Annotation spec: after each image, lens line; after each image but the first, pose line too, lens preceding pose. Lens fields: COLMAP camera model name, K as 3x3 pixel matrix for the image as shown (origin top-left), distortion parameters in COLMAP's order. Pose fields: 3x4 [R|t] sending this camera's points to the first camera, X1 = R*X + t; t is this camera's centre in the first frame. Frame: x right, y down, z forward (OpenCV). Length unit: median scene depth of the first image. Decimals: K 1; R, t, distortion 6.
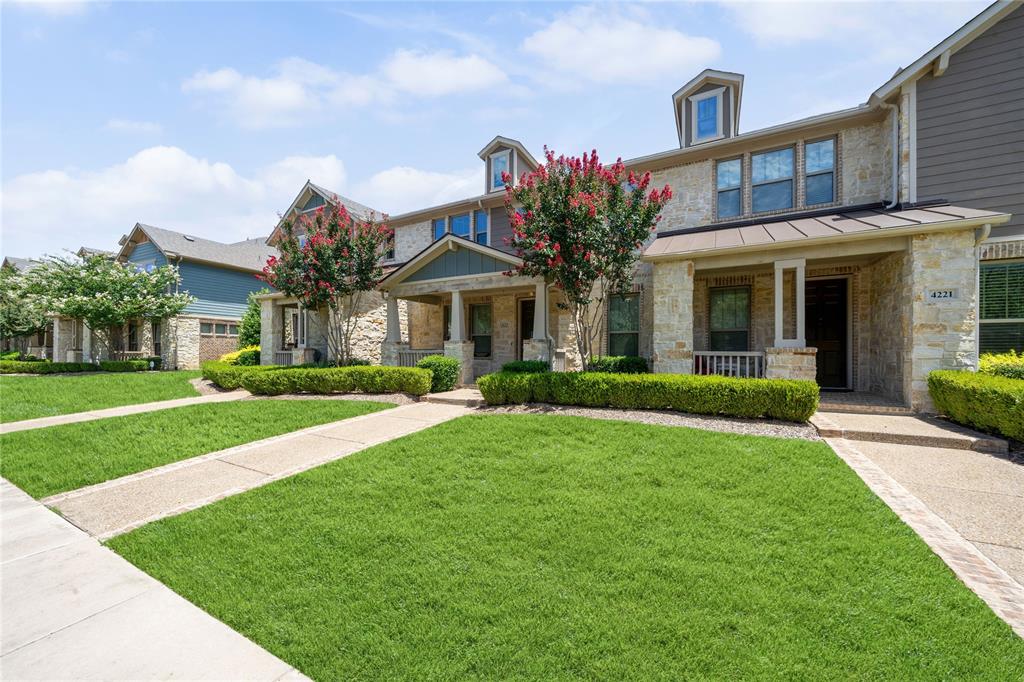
lens RADIAL K [[392.5, 0, 491.7], [0, 392.5, 350.2], [0, 0, 1]] dist [-0.000913, -0.000261]
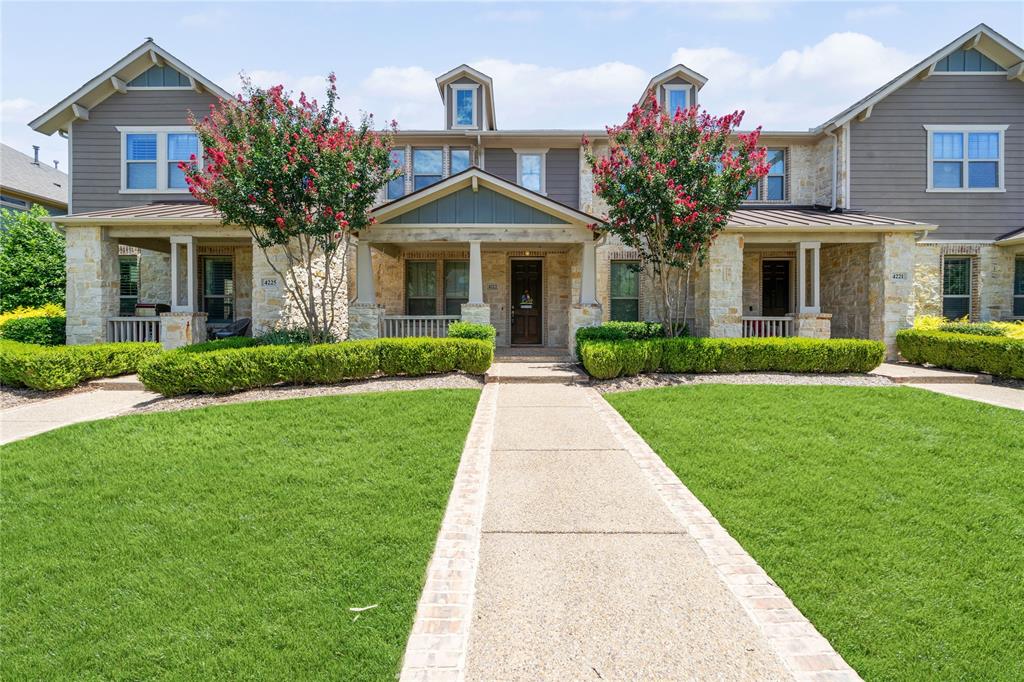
lens RADIAL K [[397.6, 0, 515.8], [0, 397.6, 320.9], [0, 0, 1]] dist [-0.001317, -0.000297]
pose [[0.861843, -0.005795, 0.507143, -0.602663], [0.000330, 0.999941, 0.010865, 0.002810], [-0.507176, -0.009197, 0.861794, 0.355974]]
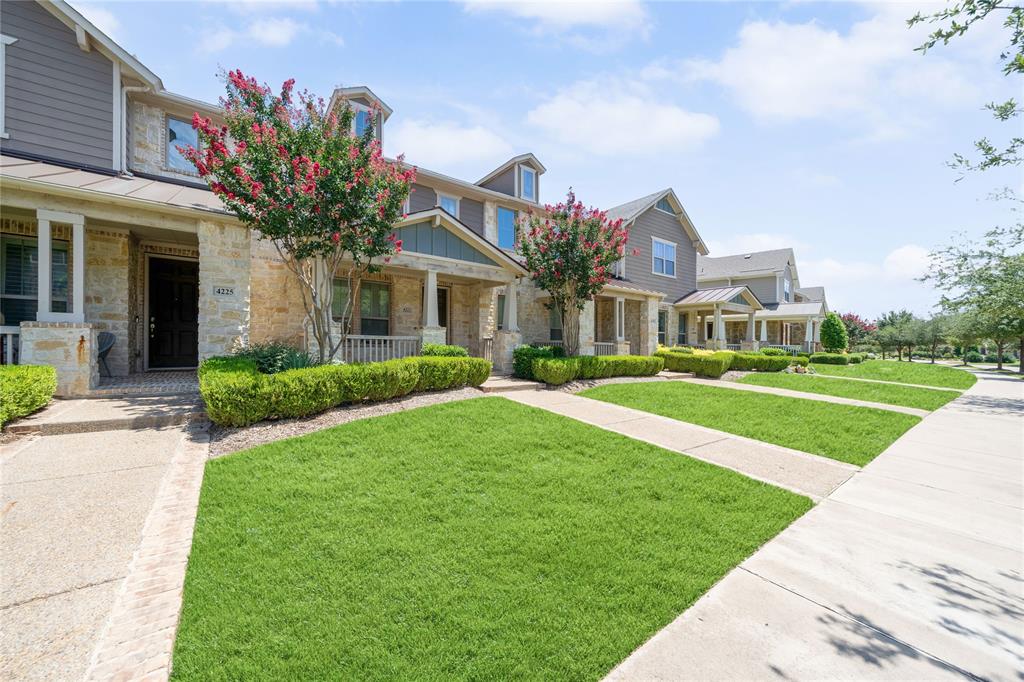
lens RADIAL K [[384.2, 0, 512.0], [0, 384.2, 341.0], [0, 0, 1]] dist [-0.000697, -0.000043]
pose [[0.387368, 0.008637, 0.921885, -1.158825], [-0.023493, 0.999724, 0.000505, 0.005721], [-0.921626, -0.021853, 0.387464, 0.674730]]
